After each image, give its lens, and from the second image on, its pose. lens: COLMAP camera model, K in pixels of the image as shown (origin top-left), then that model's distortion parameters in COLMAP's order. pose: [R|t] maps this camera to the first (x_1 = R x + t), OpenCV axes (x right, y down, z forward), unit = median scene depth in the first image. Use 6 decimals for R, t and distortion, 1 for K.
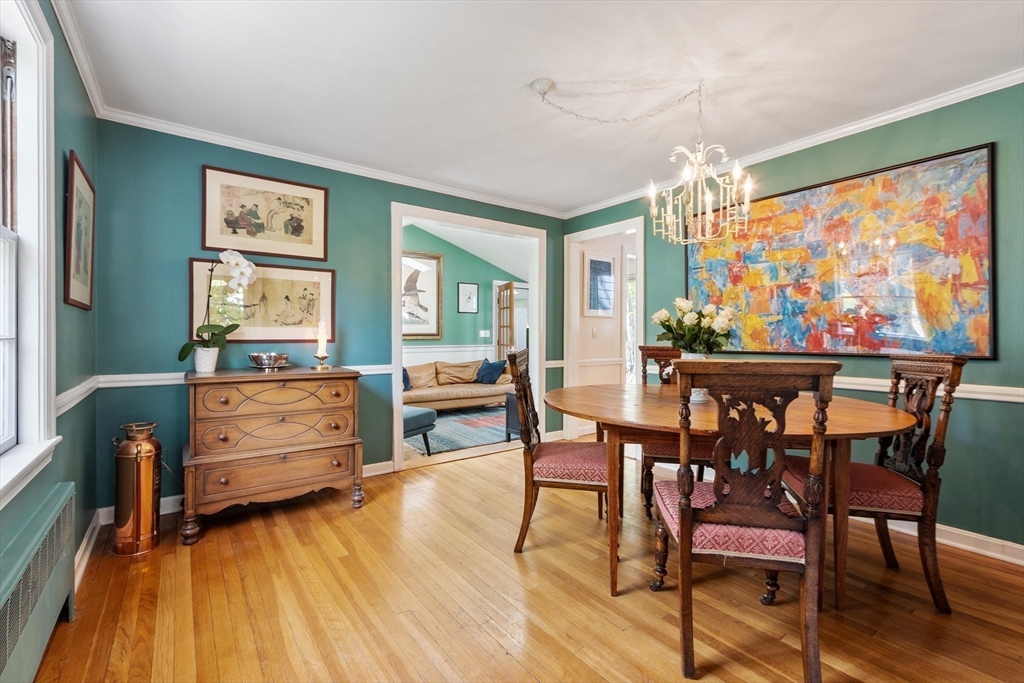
lens RADIAL K [[450.8, 0, 510.8], [0, 450.8, 336.7], [0, 0, 1]] dist [0.002873, 0.000614]
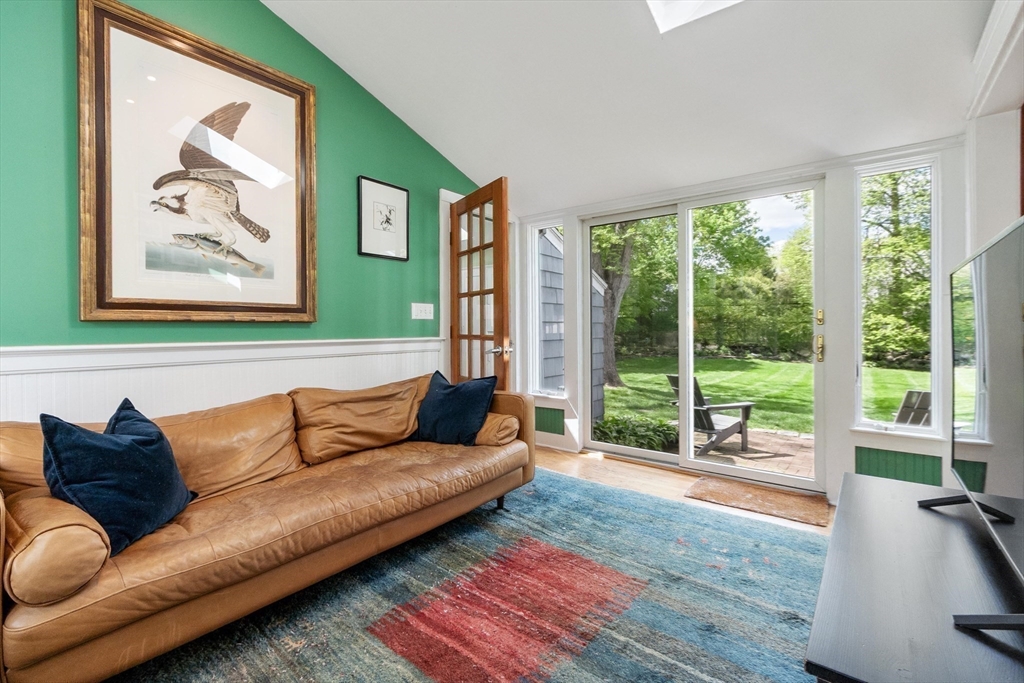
lens RADIAL K [[450.8, 0, 510.8], [0, 450.8, 331.6], [0, 0, 1]] dist [0.002873, 0.000614]
pose [[0.965970, -0.006355, 0.258576, -0.091669], [0.005668, 0.999978, 0.003401, 0.012155], [-0.258592, -0.001820, 0.965985, 0.593522]]
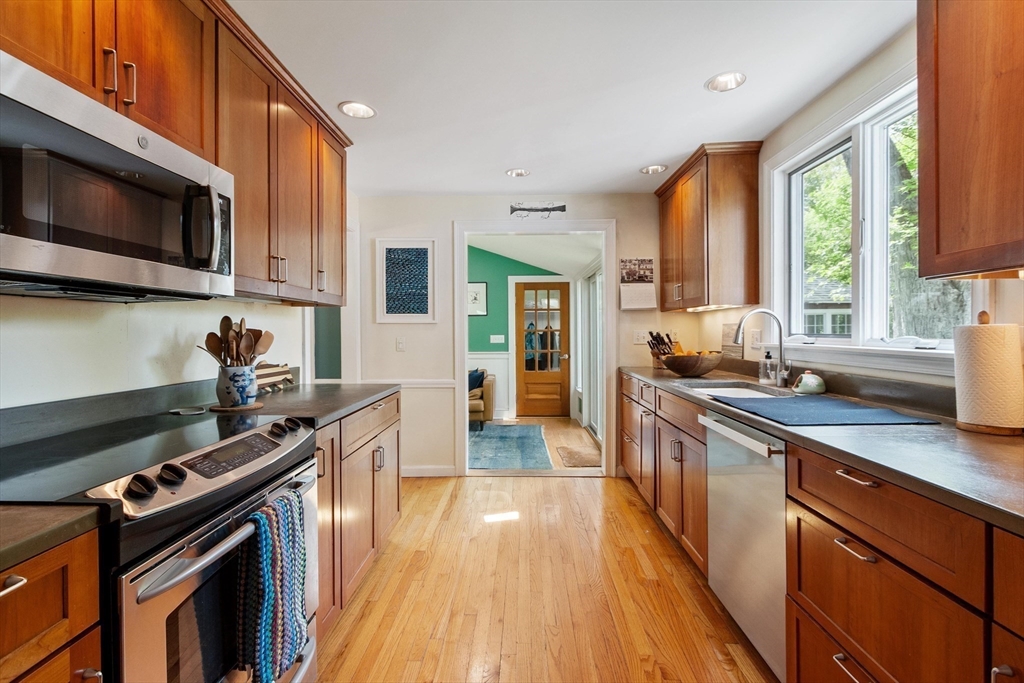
lens RADIAL K [[450.8, 0, 511.3], [0, 450.8, 335.3], [0, 0, 1]] dist [0.002873, 0.000614]
pose [[0.794142, -0.005373, -0.607708, 0.512240], [0.010990, 0.999924, 0.005520, -0.018698], [0.607632, -0.011062, 0.794141, 0.342461]]
